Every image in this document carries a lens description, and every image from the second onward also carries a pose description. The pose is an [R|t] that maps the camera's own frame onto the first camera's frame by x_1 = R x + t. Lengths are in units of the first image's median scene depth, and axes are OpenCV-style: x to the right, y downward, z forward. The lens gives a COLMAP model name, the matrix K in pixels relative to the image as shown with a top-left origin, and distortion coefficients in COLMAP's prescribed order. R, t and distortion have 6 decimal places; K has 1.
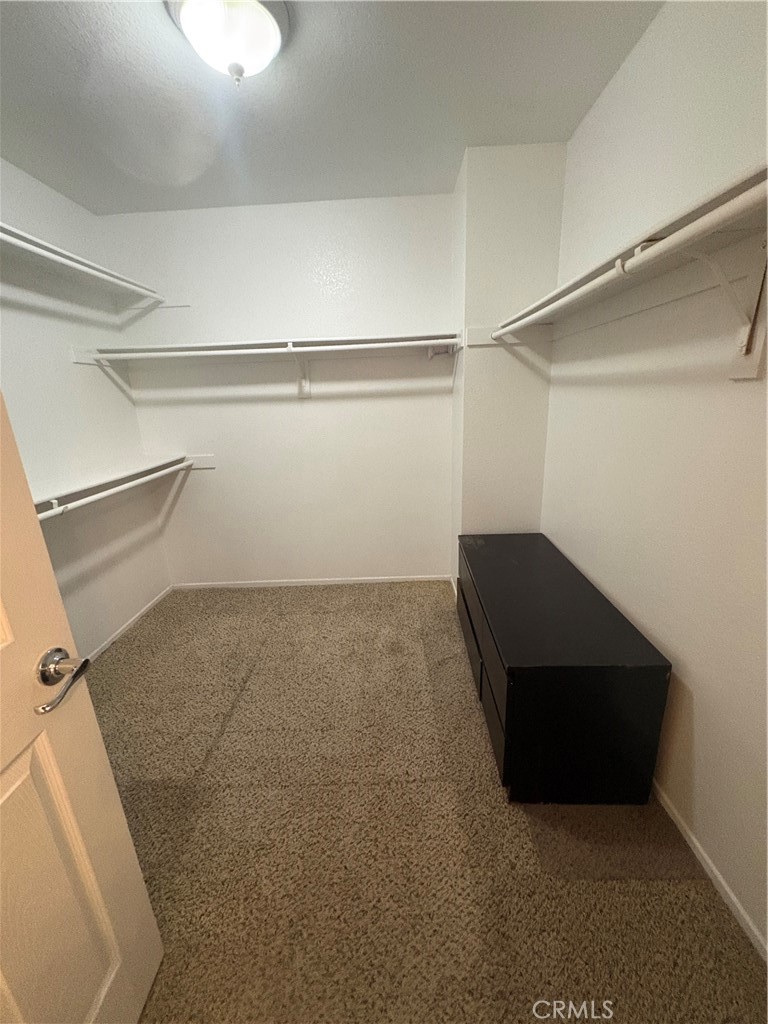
lens RADIAL K [[409.3, 0, 383.3], [0, 409.3, 510.6], [0, 0, 1]] dist [0.001601, -0.000311]
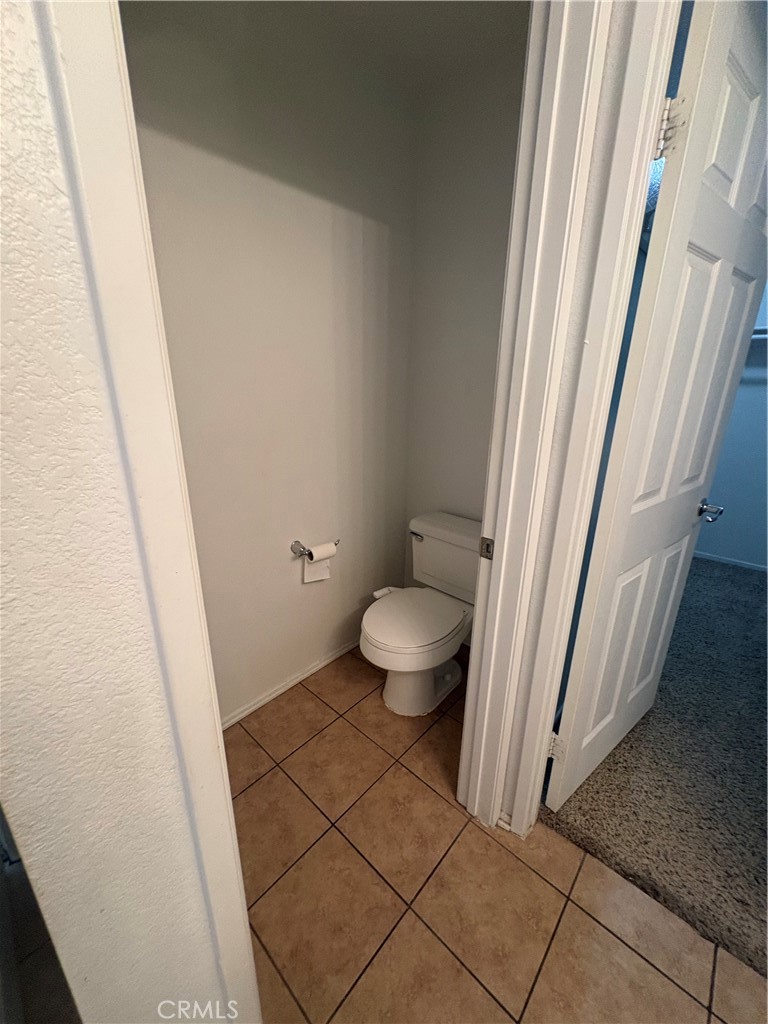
lens RADIAL K [[409.3, 0, 380.9], [0, 409.3, 512.7], [0, 0, 1]] dist [0.001601, -0.000311]
pose [[0.755309, 0.248668, -0.606360, -0.178383], [-0.224186, 0.967438, 0.117491, 0.166301], [0.615832, 0.047196, 0.786462, -0.477149]]
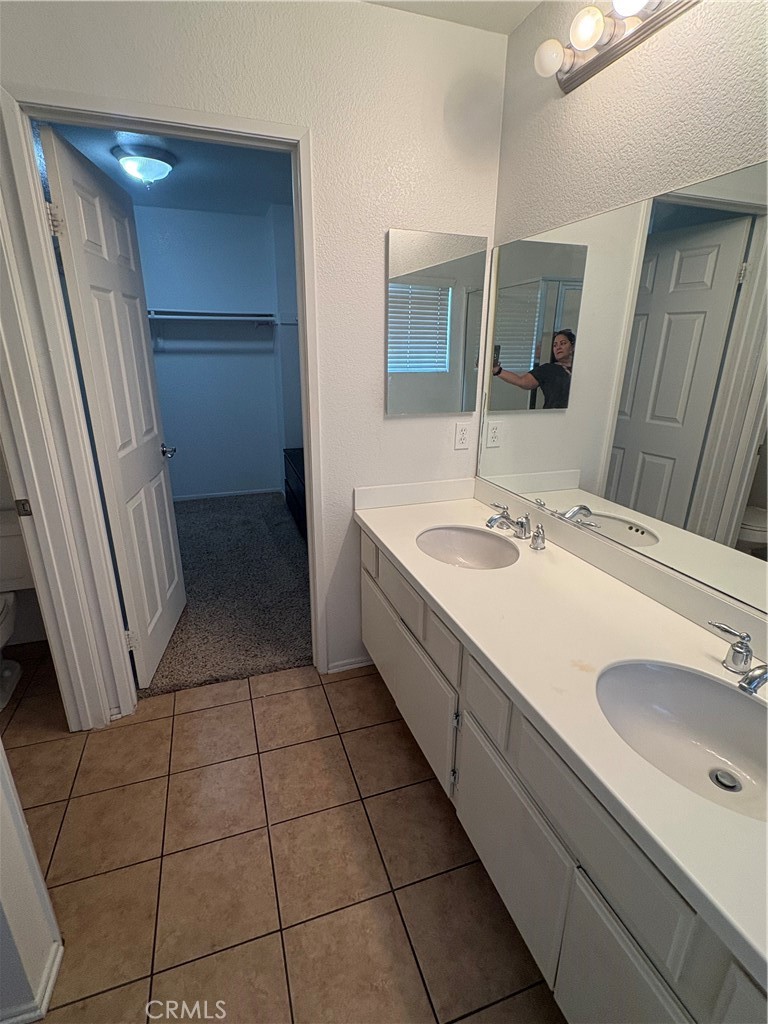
lens RADIAL K [[497.7, 0, 386.5], [0, 497.7, 511.7], [0, 0, 1]] dist [-0.001617, 0.002869]
pose [[0.933234, -0.067861, 0.352803, -0.127512], [0.054967, 0.997407, 0.046452, 0.232518], [-0.355041, -0.023958, 0.934544, -0.873977]]
